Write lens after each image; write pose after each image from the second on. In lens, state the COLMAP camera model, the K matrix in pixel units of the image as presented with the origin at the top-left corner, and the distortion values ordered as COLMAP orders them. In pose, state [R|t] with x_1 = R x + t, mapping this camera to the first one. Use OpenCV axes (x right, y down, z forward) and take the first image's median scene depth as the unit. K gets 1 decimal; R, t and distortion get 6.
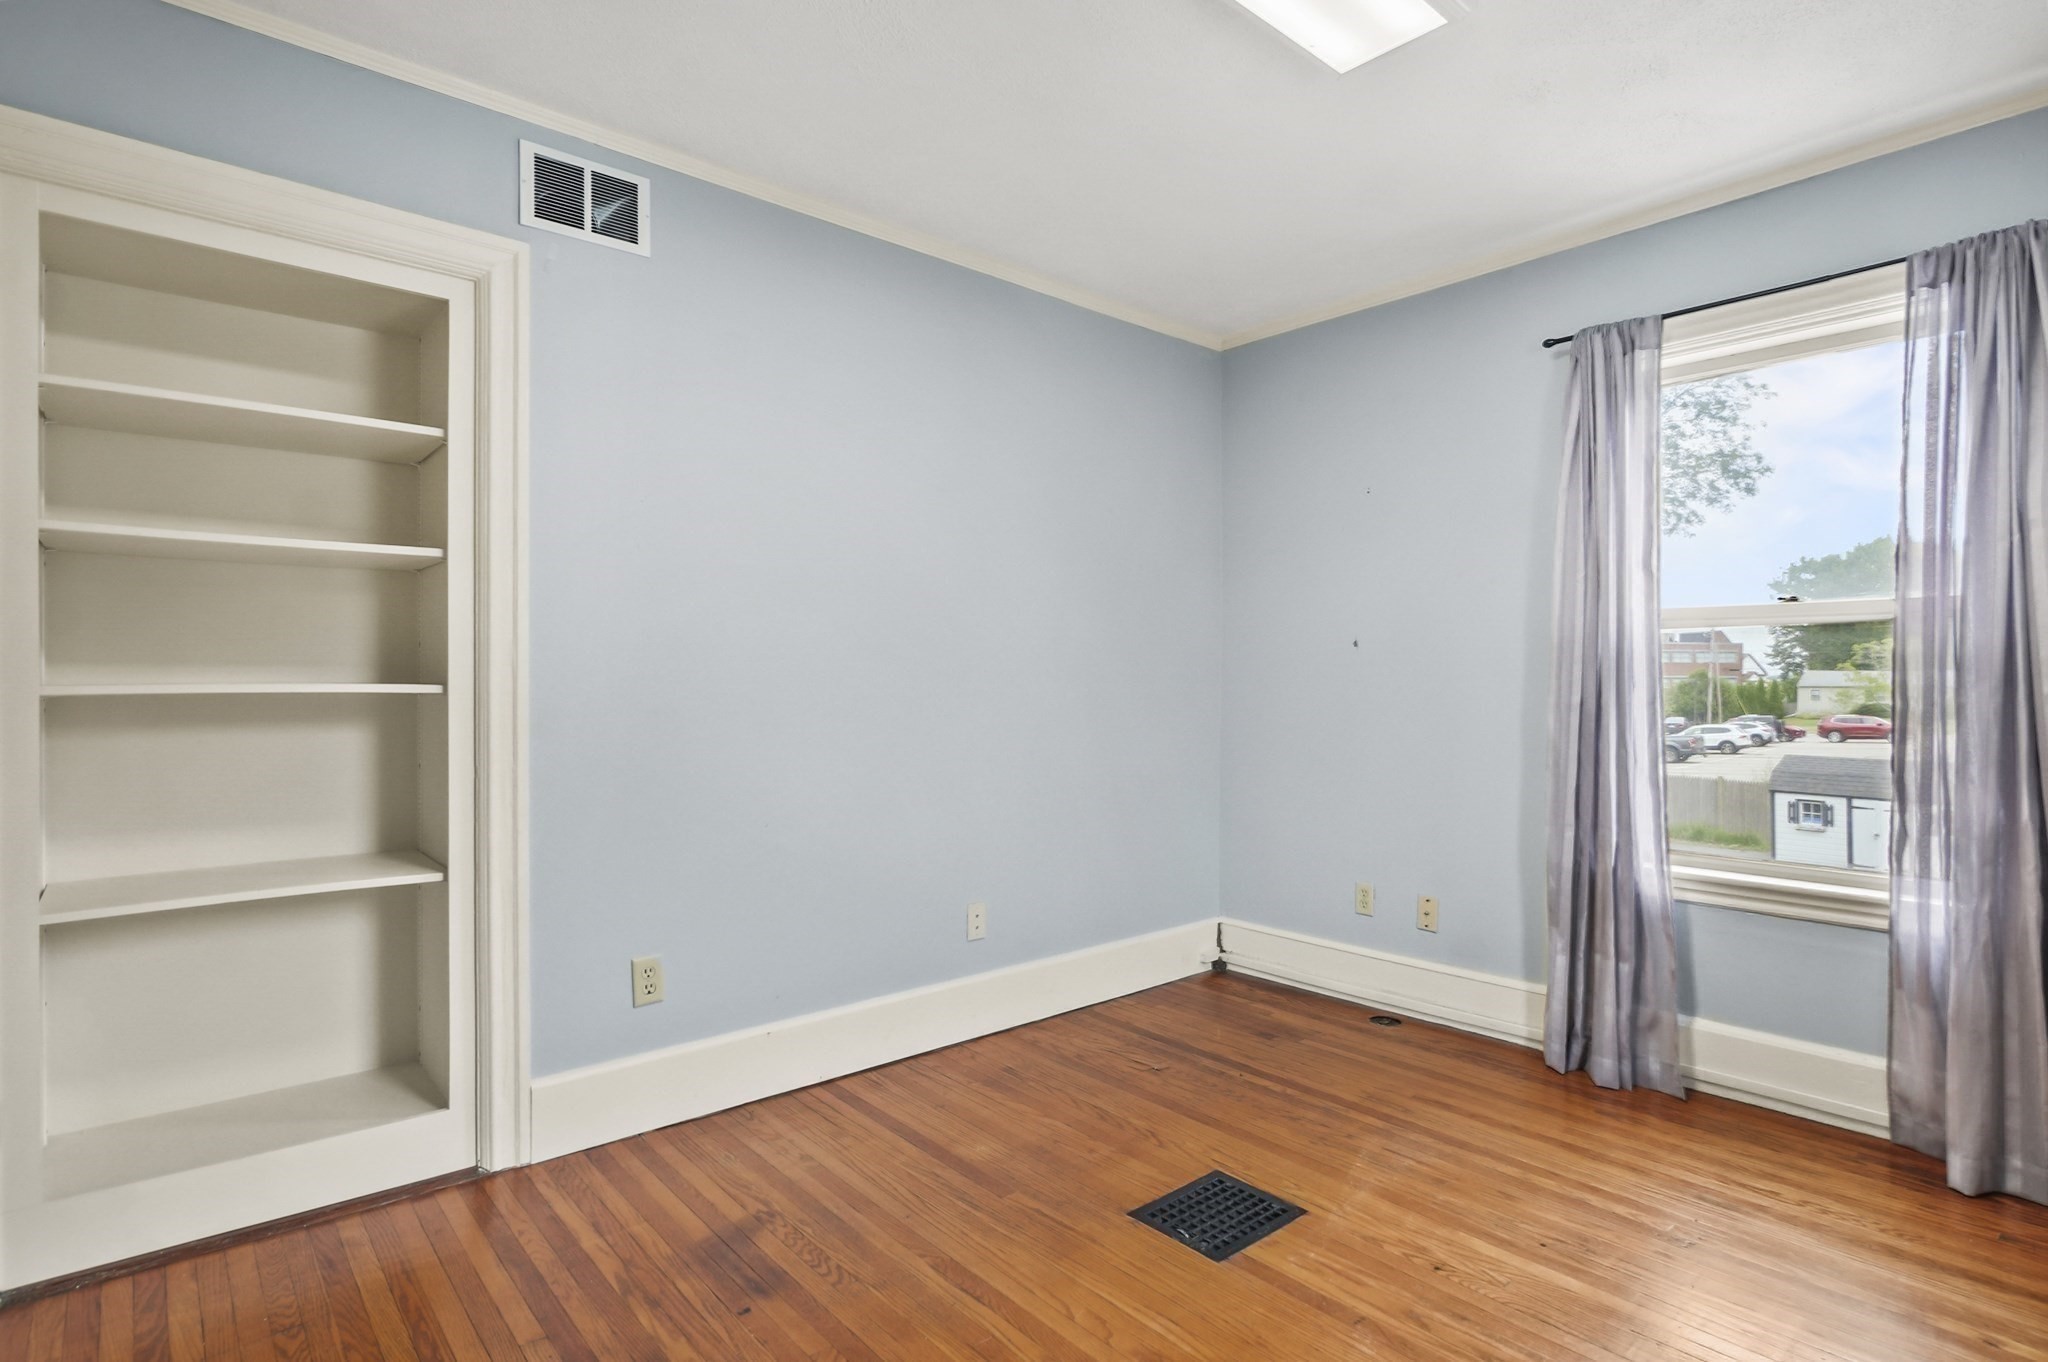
lens RADIAL K [[1047.2, 0, 1024.0], [0, 1047.2, 681.0], [0, 0, 1]] dist [-0.017278, 0.000524]
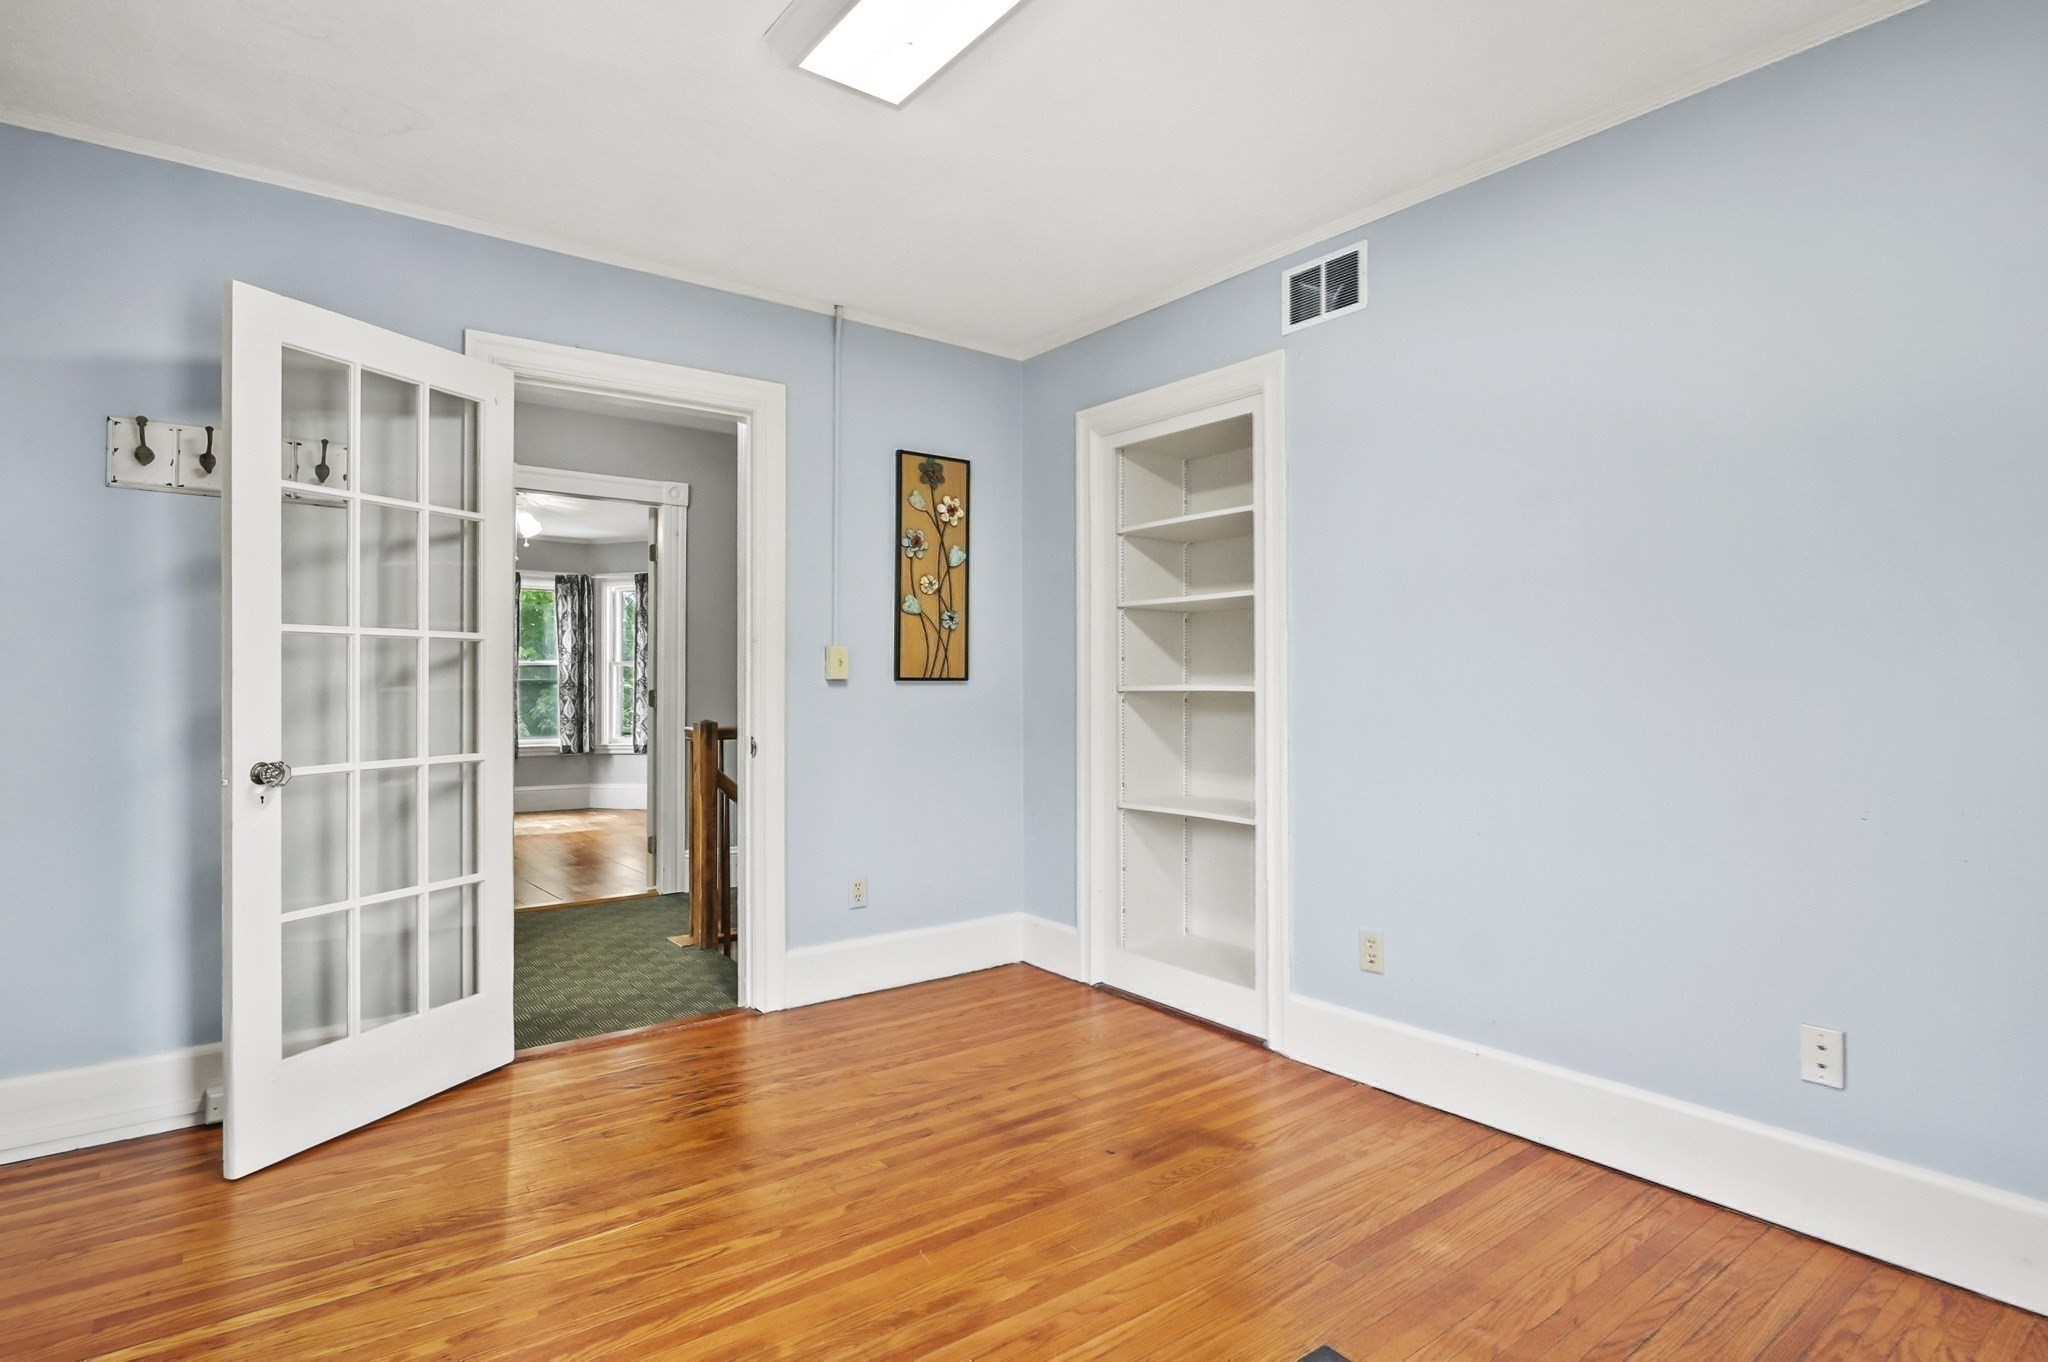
lens RADIAL K [[1049.1, 0, 1029.3], [0, 1049.1, 666.5], [0, 0, 1]] dist [-0.000862, 0.000325]
pose [[-0.057522, -0.016199, -0.998213, 0.834058], [0.002079, 0.999864, -0.016345, -0.000139], [0.998342, -0.003016, -0.057481, 0.737349]]
